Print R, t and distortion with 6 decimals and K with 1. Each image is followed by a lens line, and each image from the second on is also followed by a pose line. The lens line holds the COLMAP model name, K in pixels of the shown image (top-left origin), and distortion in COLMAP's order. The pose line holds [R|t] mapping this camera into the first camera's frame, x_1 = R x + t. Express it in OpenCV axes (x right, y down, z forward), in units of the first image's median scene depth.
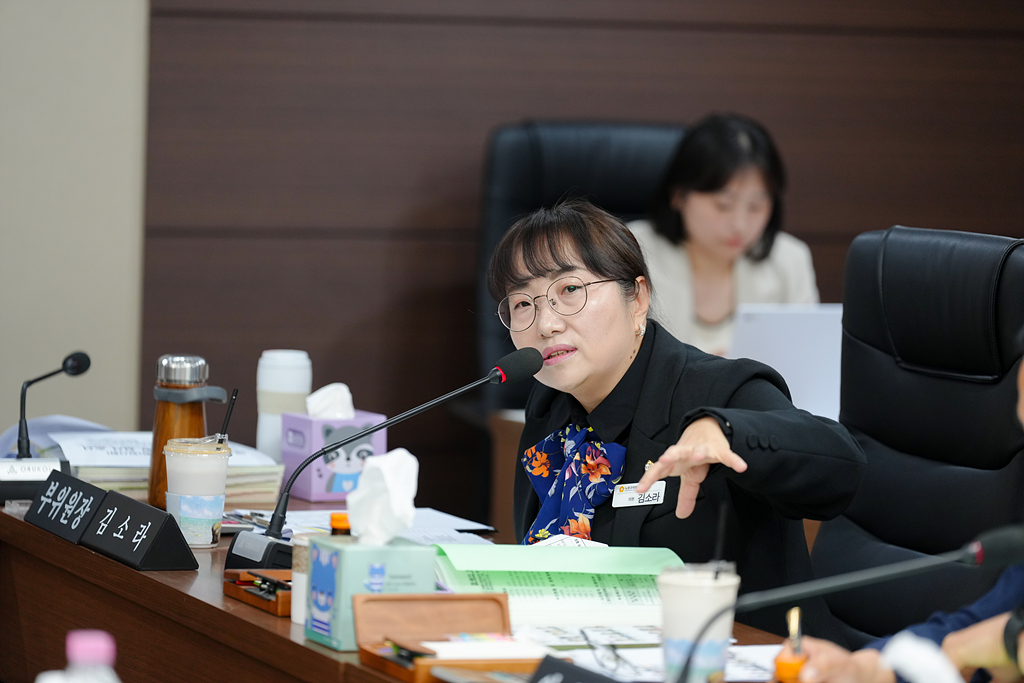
lens RADIAL K [[4912.2, 0, 512.0], [0, 4912.2, 341.5], [0, 0, 1]] dist [0.025834, -9.471939]
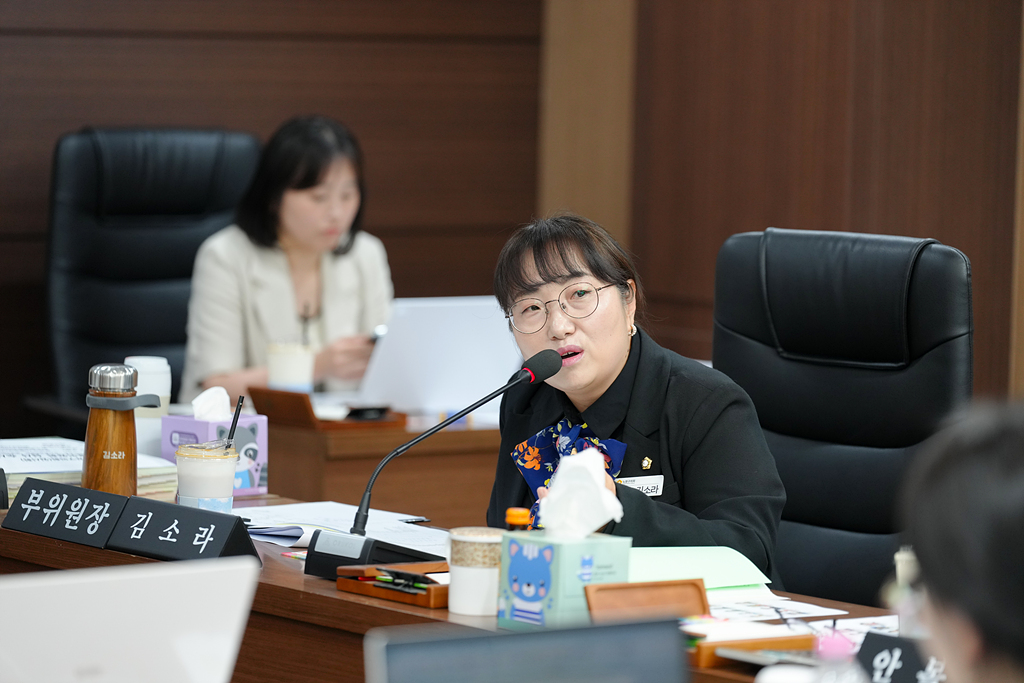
lens RADIAL K [[4857.9, 0, 512.0], [0, 4857.9, 341.5], [0, 0, 1]] dist [0.009259, 6.653736]
pose [[0.974694, -0.026198, 0.222003, -0.233808], [0.025164, 0.999655, 0.007482, -0.008346], [-0.222123, -0.001706, 0.975017, -0.027561]]
